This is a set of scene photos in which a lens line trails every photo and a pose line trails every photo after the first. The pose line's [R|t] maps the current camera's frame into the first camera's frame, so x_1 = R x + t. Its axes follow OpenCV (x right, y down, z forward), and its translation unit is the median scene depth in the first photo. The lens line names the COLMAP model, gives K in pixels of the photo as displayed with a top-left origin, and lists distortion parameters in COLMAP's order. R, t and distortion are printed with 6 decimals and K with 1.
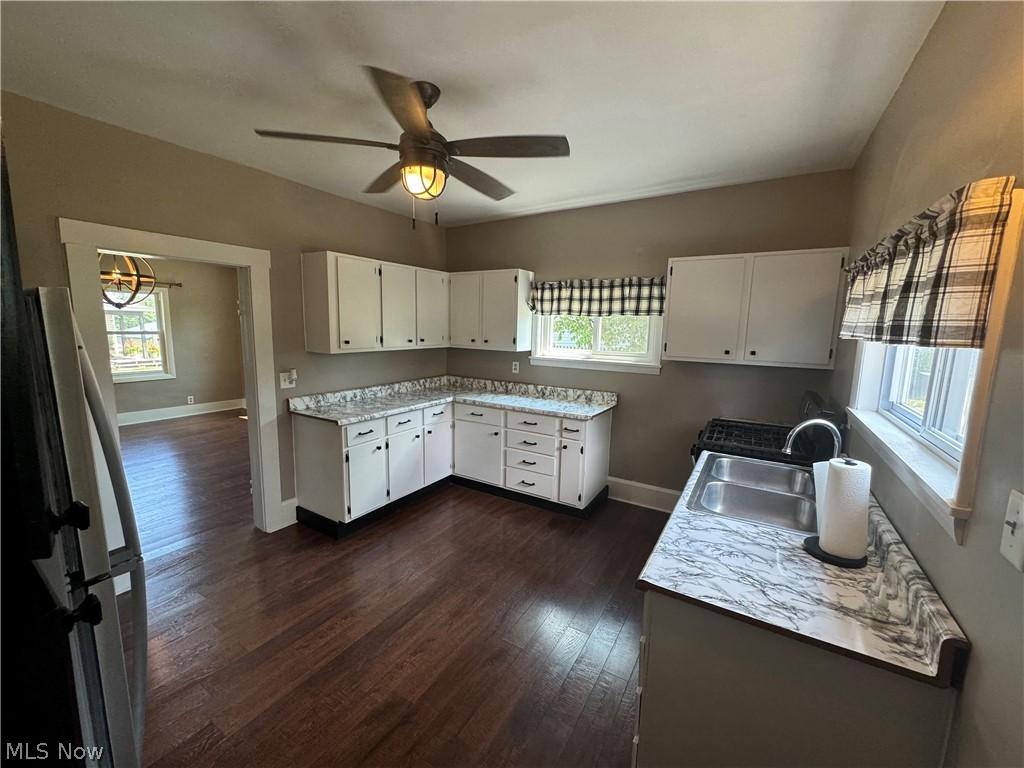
lens RADIAL K [[406.1, 0, 512.0], [0, 406.1, 384.0], [0, 0, 1]] dist [-0.000029, 0.000096]
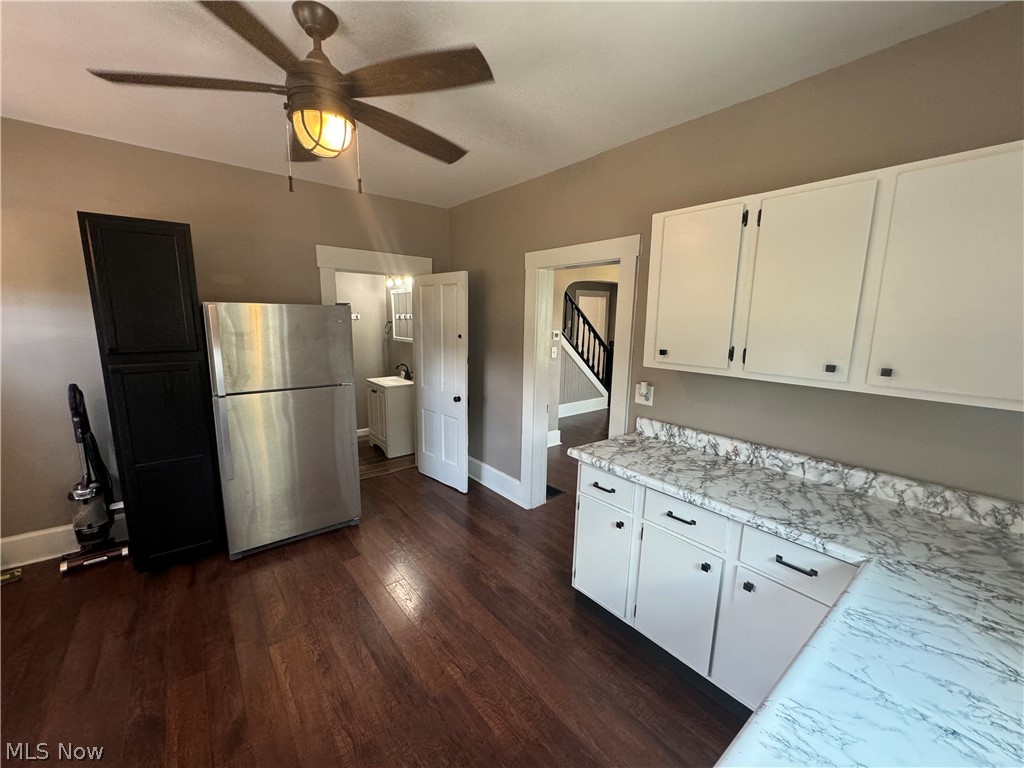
lens RADIAL K [[406.1, 0, 512.0], [0, 406.1, 384.0], [0, 0, 1]] dist [-0.000029, 0.000096]
pose [[-0.351701, 0.125422, -0.927672, 0.238120], [-0.154163, 0.969693, 0.189549, -0.121539], [0.923331, 0.209677, -0.321707, 0.865900]]
